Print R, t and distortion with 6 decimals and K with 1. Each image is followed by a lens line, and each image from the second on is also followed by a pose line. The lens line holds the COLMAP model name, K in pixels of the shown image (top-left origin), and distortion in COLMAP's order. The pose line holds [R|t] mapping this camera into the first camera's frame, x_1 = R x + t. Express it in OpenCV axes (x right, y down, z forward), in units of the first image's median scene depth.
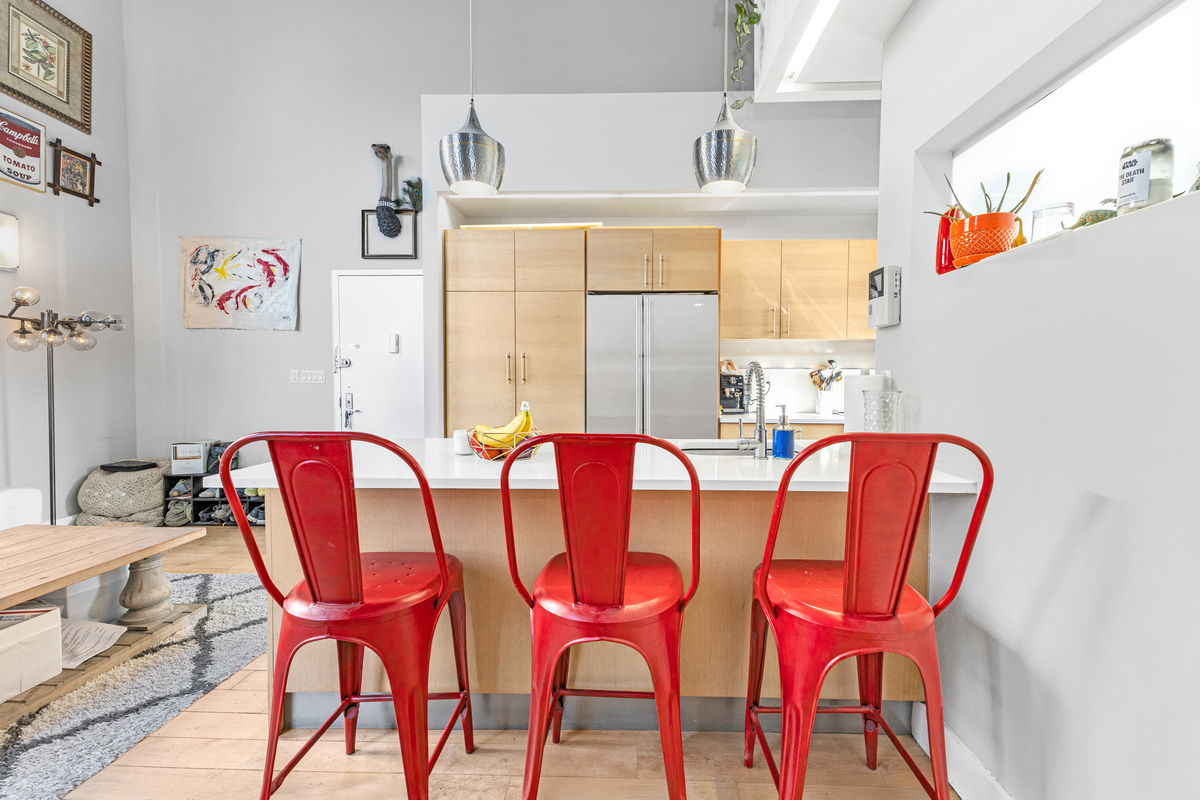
lens RADIAL K [[473.7, 0, 607.7], [0, 473.7, 396.1], [0, 0, 1]] dist [0.007305, -0.002798]
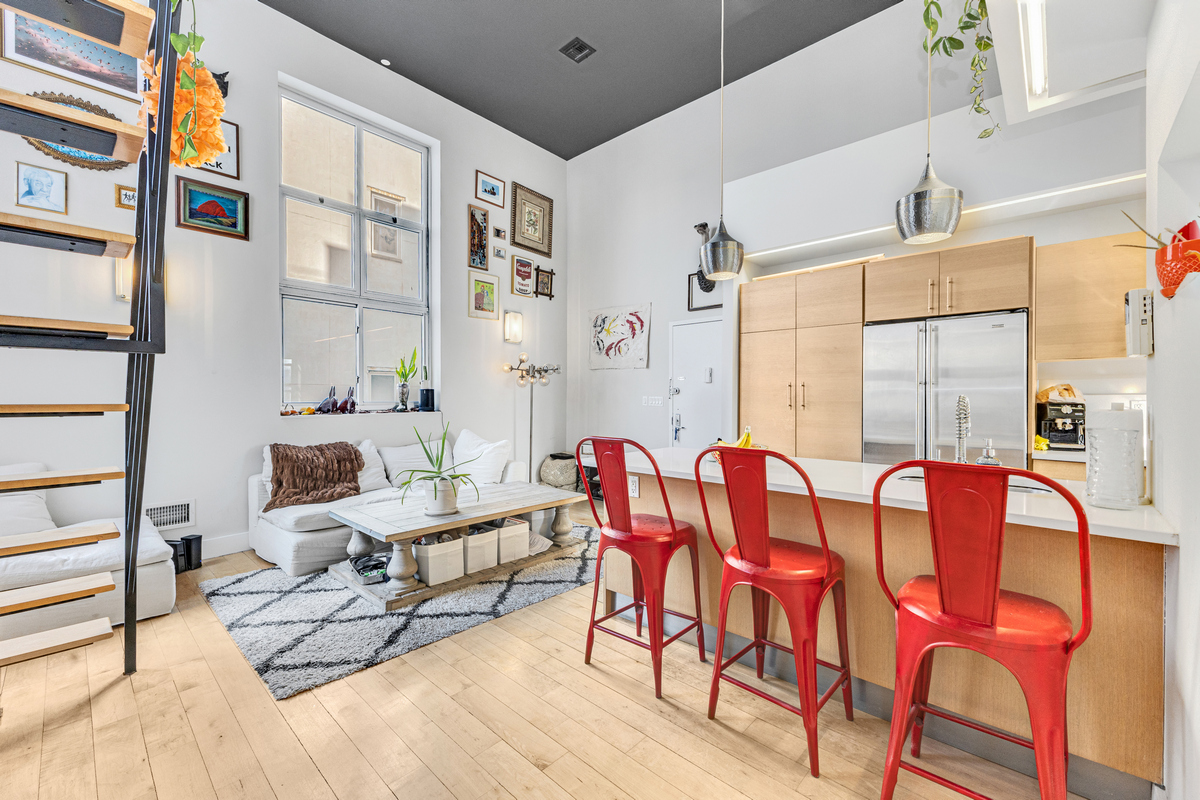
lens RADIAL K [[495.6, 0, 601.4], [0, 495.6, 398.5], [0, 0, 1]] dist [-0.002482, -0.000168]
pose [[0.742867, 0.001682, -0.669437, 0.254670], [-0.023774, 0.999432, -0.023870, -0.013082], [0.669016, 0.033648, 0.742486, -0.193596]]
